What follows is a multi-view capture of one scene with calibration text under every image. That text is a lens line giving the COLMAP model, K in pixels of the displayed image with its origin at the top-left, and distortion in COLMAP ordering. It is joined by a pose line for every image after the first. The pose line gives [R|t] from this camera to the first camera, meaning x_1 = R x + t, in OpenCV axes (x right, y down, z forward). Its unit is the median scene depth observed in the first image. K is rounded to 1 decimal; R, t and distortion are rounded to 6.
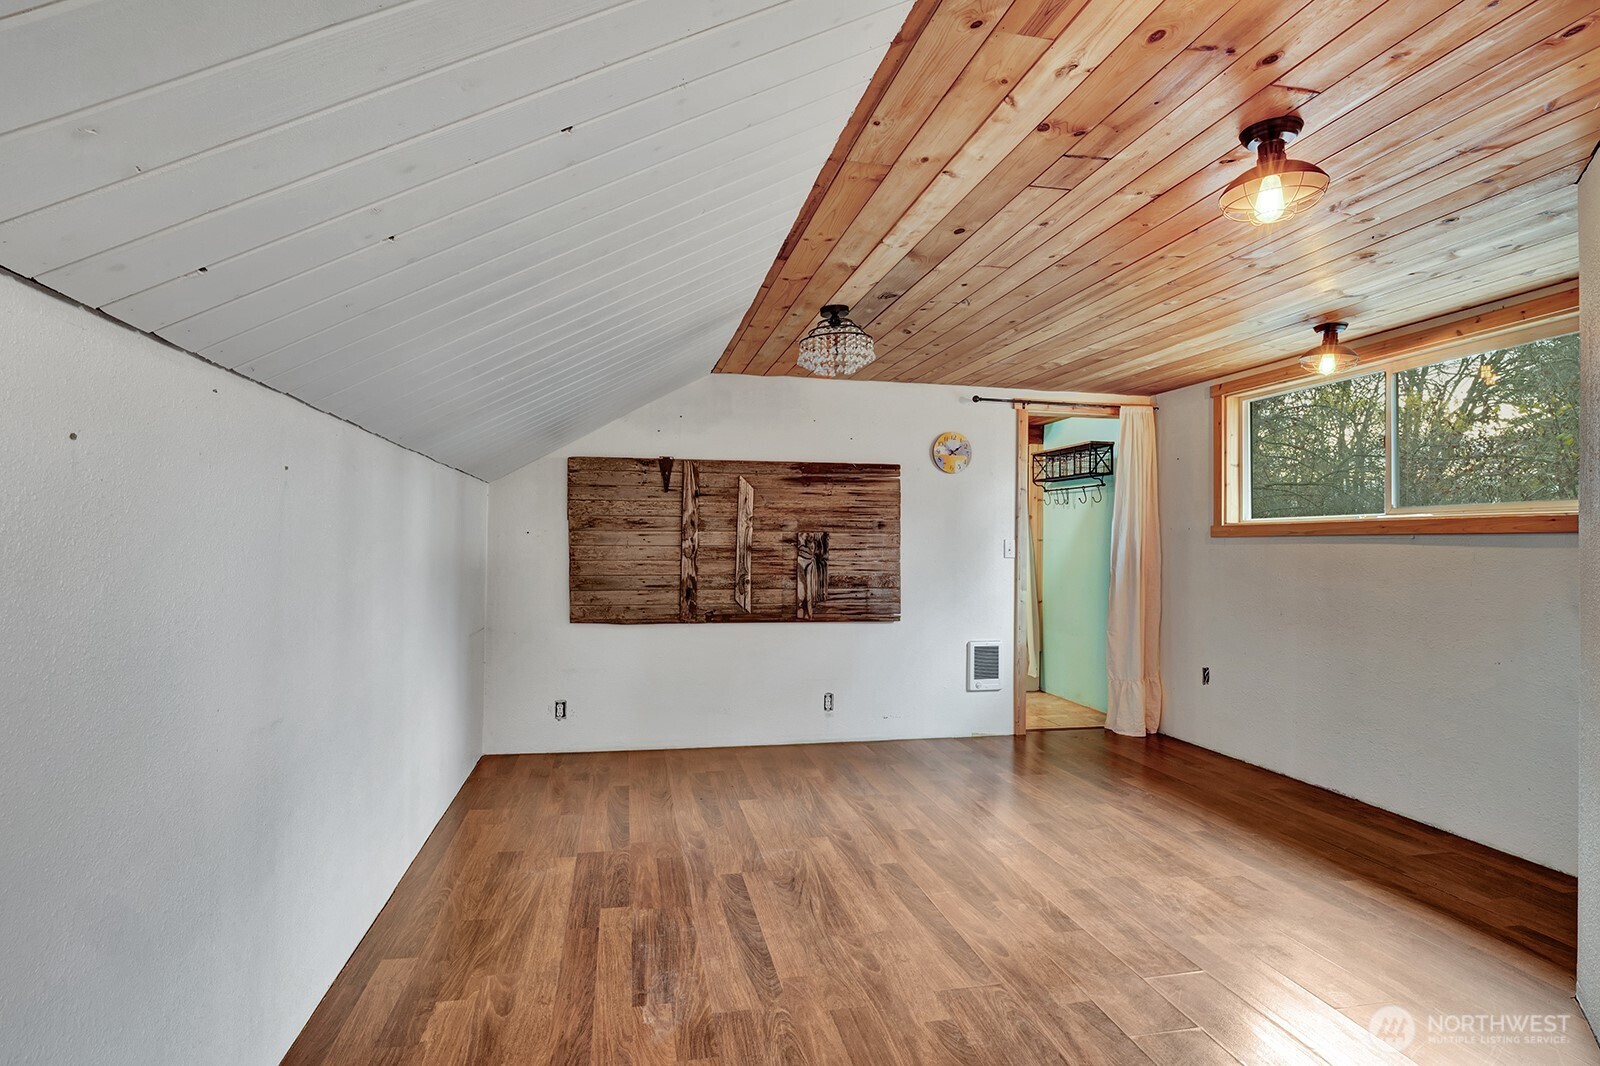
lens RADIAL K [[829.6, 0, 798.9], [0, 829.6, 534.7], [0, 0, 1]] dist [-0.001223, -0.000155]
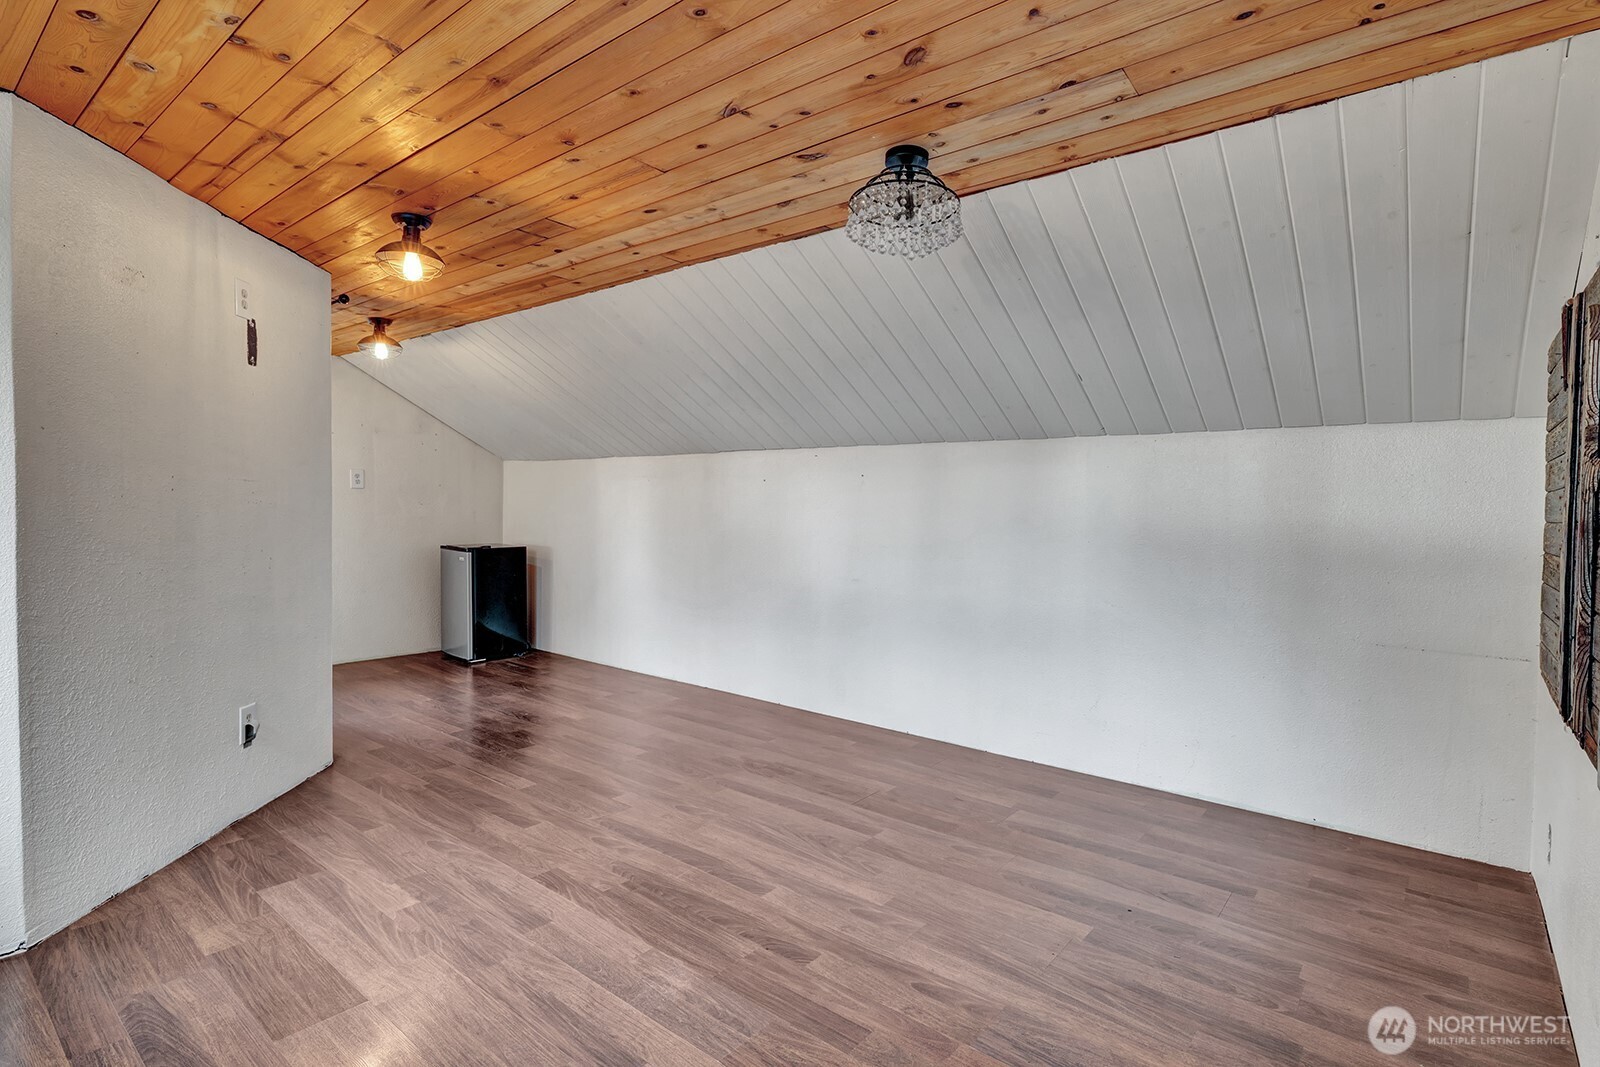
lens RADIAL K [[829.6, 0, 799.1], [0, 829.6, 533.6], [0, 0, 1]] dist [-0.001223, -0.000155]
pose [[-0.794317, -0.002459, -0.607498, 0.601128], [-0.016159, 0.999724, 0.017081, 0.028855], [0.607288, 0.023384, -0.794137, 1.713613]]
